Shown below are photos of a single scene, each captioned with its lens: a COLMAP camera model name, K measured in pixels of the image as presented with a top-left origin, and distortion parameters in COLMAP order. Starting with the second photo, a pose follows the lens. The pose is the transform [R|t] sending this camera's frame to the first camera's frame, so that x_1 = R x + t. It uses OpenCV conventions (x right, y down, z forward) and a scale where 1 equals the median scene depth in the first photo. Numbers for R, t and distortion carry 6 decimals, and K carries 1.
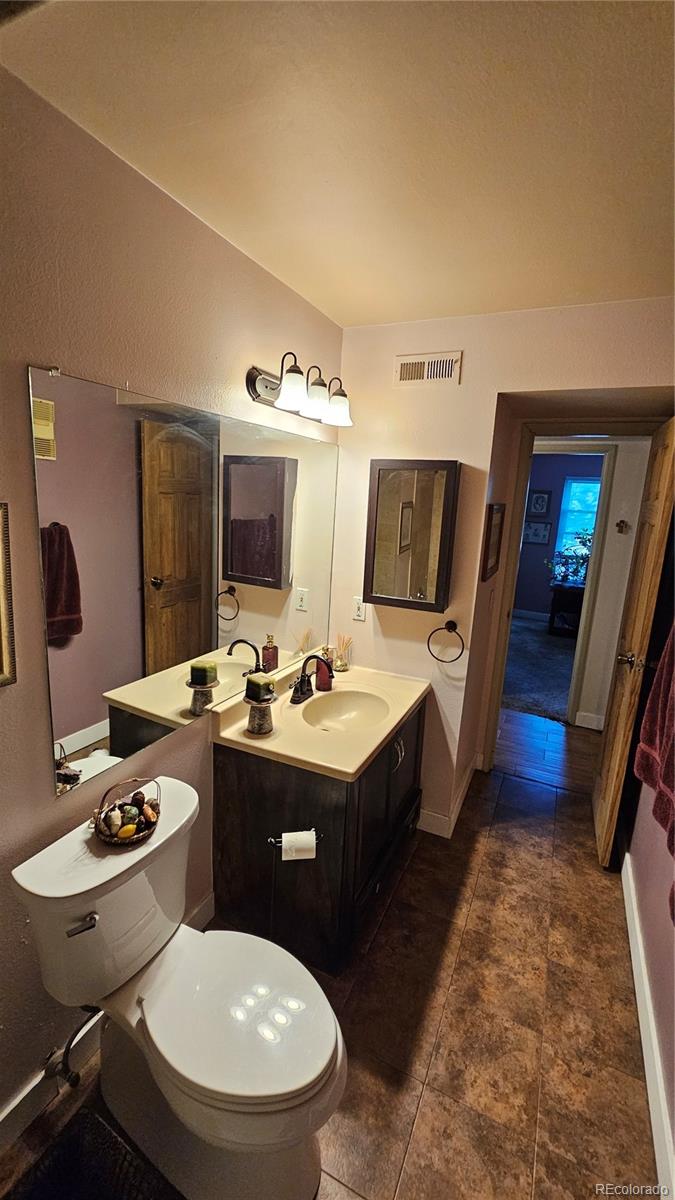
lens RADIAL K [[492.4, 0, 339.8], [0, 492.4, 597.1], [0, 0, 1]] dist [0.001258, 0.000710]
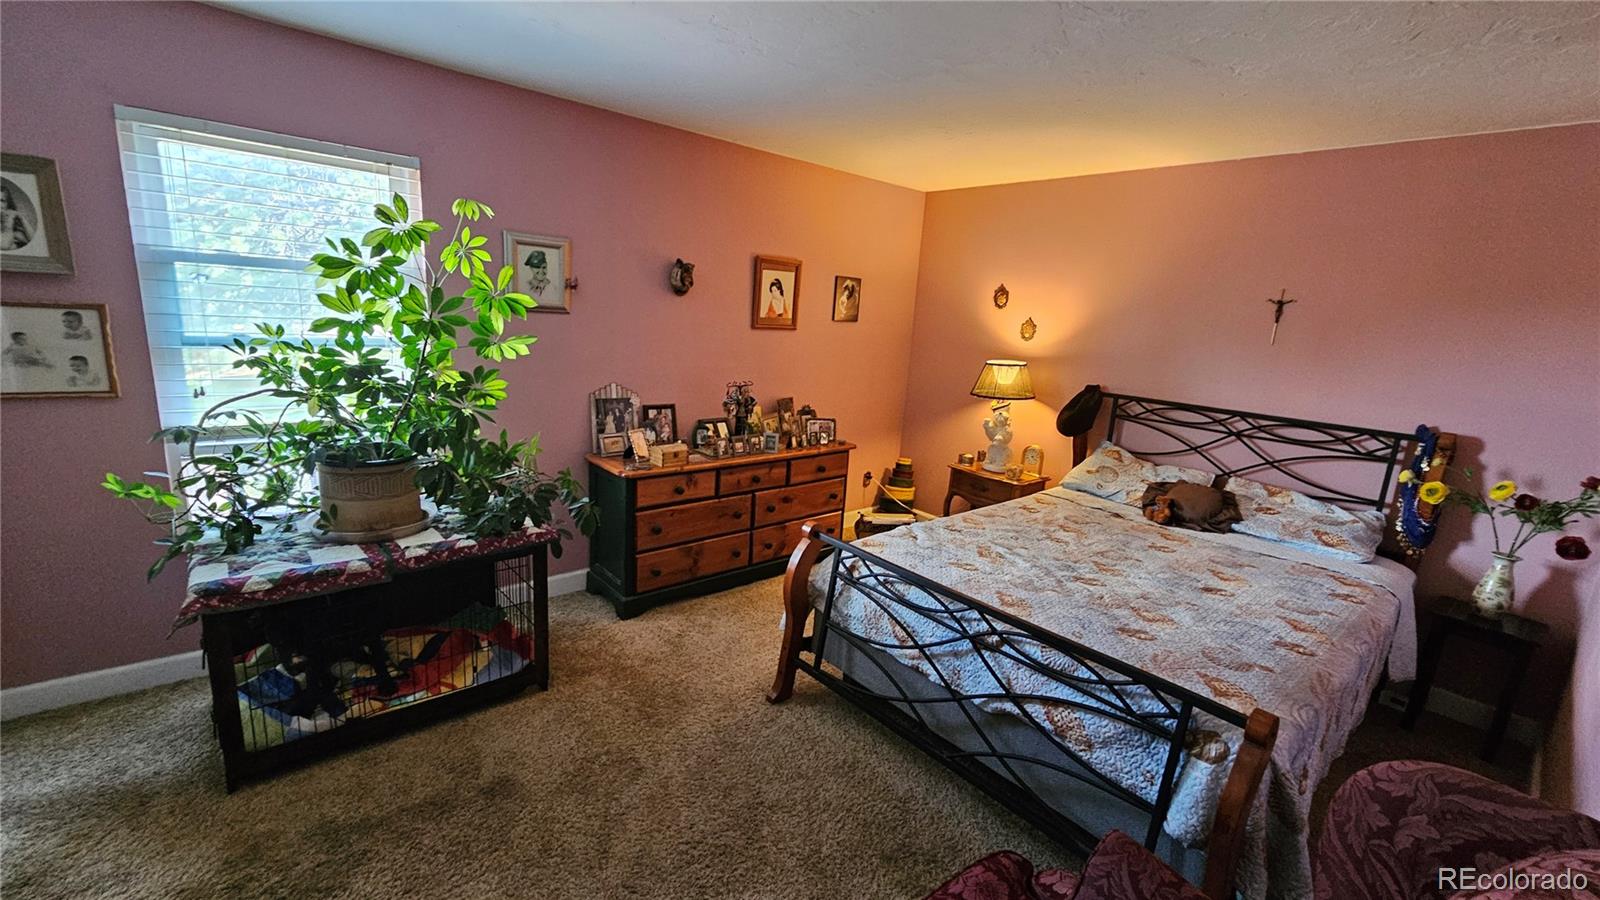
lens RADIAL K [[656.6, 0, 791.8], [0, 656.6, 446.8], [0, 0, 1]] dist [0.001258, 0.000710]
pose [[0.406346, -0.221837, 0.886381, 0.711990], [0.141836, 0.973635, 0.178652, -0.245876], [-0.902644, 0.053126, 0.427097, 1.502835]]
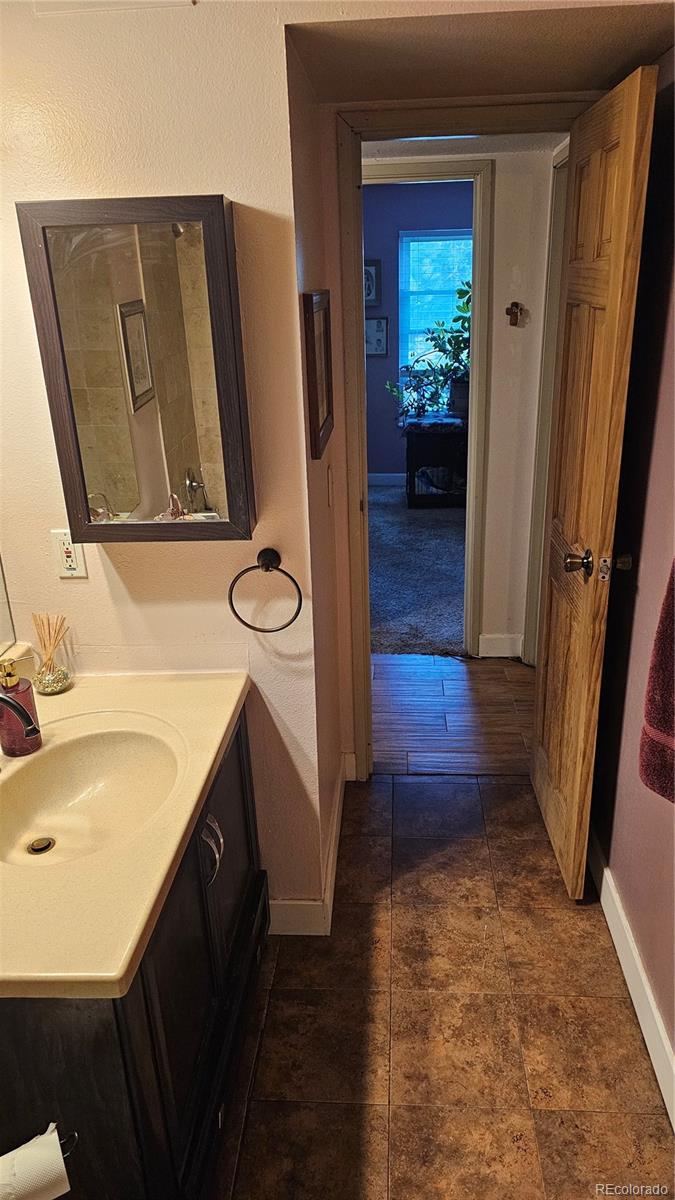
lens RADIAL K [[799.4, 0, 345.3], [0, 799.4, 596.1], [0, 0, 1]] dist [0.046542, -0.029274]
pose [[0.926900, -0.202901, 0.315733, 0.034888], [0.147740, 0.970601, 0.190020, -0.044270], [-0.345006, -0.129483, 0.929626, 0.216289]]
